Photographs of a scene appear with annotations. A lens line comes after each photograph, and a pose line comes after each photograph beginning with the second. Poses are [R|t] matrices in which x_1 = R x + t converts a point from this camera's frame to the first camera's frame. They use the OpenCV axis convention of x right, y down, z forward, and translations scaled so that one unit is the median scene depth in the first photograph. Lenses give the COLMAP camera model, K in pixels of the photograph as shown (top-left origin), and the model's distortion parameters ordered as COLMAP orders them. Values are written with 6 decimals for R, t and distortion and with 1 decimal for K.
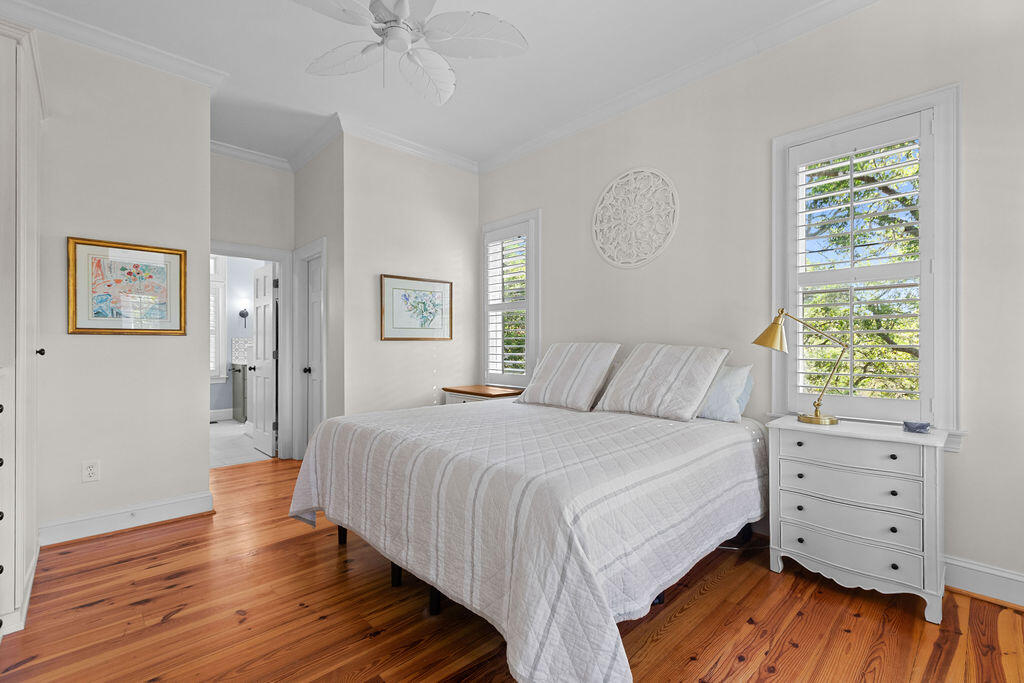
lens RADIAL K [[454.0, 0, 514.0], [0, 454.0, 336.5], [0, 0, 1]] dist [-0.001148, -0.000171]
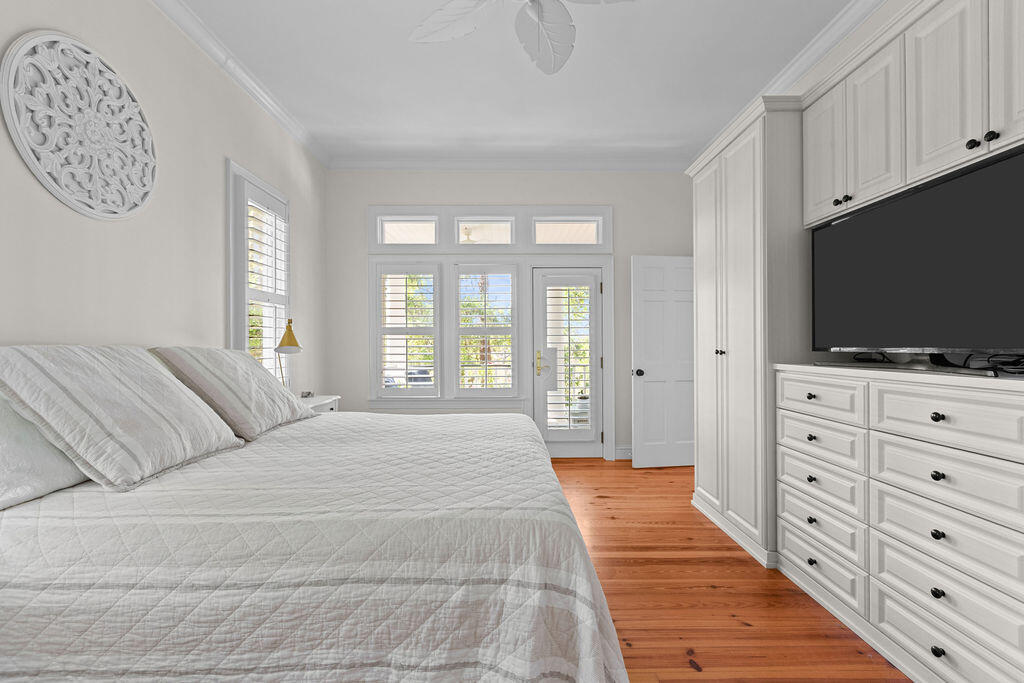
lens RADIAL K [[454.0, 0, 514.0], [0, 454.0, 336.5], [0, 0, 1]] dist [-0.001148, -0.000171]
pose [[-0.736318, 0.007770, 0.676591, -0.524206], [-0.002070, 0.999904, -0.013736, 0.009045], [-0.676632, -0.011514, -0.736231, 1.046110]]
